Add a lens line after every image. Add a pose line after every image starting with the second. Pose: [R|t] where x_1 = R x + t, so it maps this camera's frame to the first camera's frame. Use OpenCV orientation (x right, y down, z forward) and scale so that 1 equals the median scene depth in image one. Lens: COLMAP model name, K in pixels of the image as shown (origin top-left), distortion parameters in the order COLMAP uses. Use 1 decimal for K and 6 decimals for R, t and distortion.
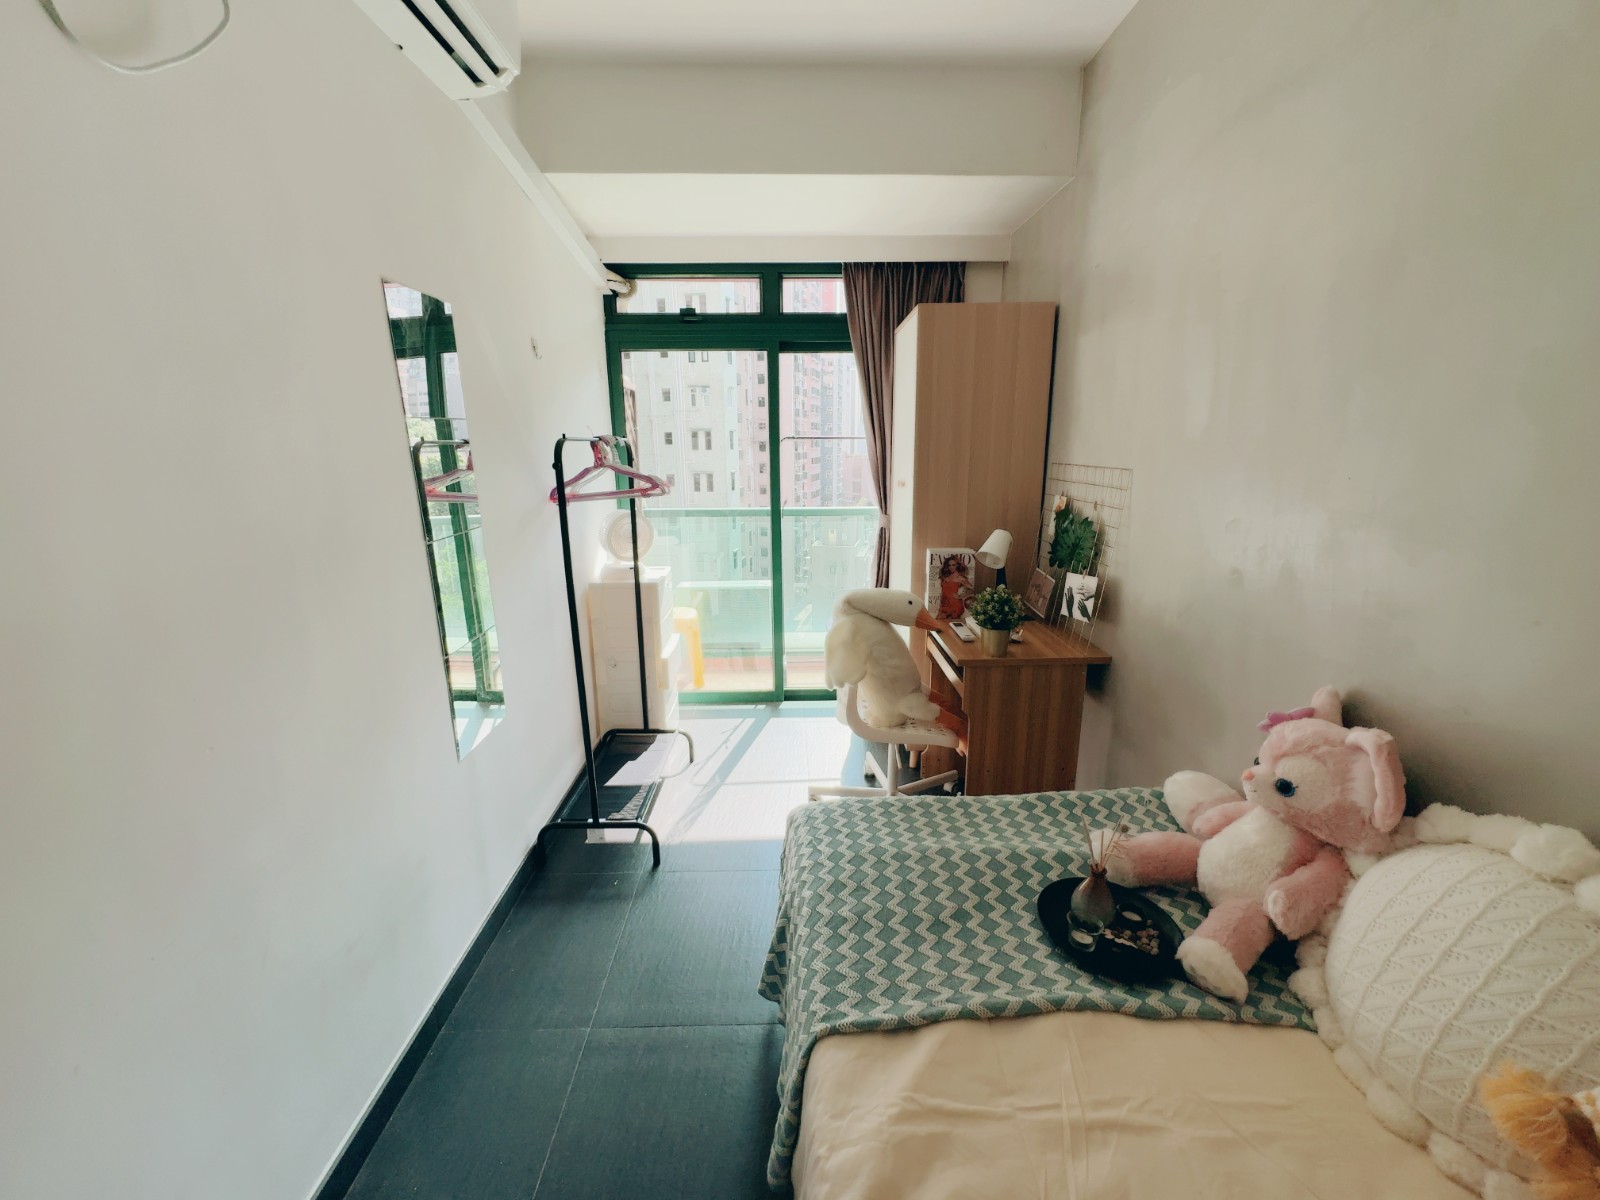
lens RADIAL K [[634.9, 0, 800.7], [0, 634.9, 595.9], [0, 0, 1]] dist [-0.004474, 0.000336]
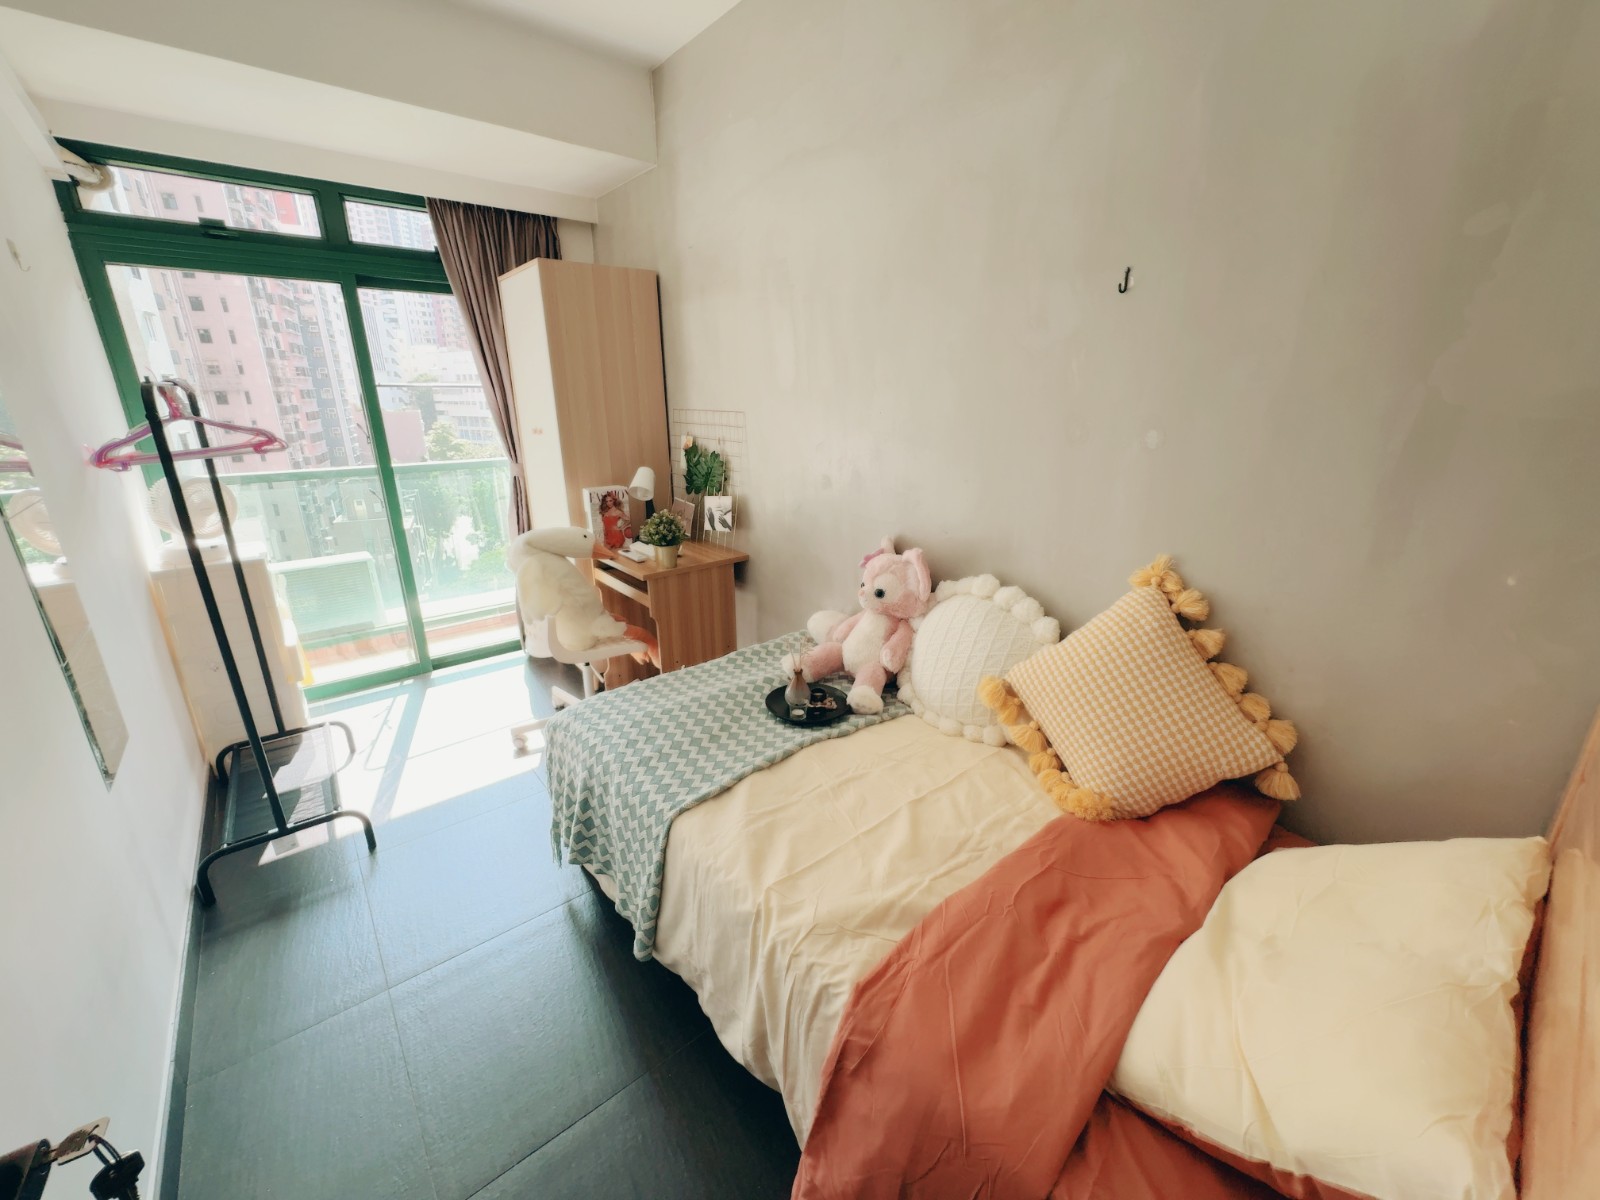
lens RADIAL K [[634.9, 0, 802.6], [0, 634.9, 596.0], [0, 0, 1]] dist [-0.004474, 0.000336]
pose [[0.783891, -0.183660, 0.593114, -0.213757], [0.140848, 0.982947, 0.118222, 0.036065], [-0.604712, -0.009134, 0.796392, -0.127392]]
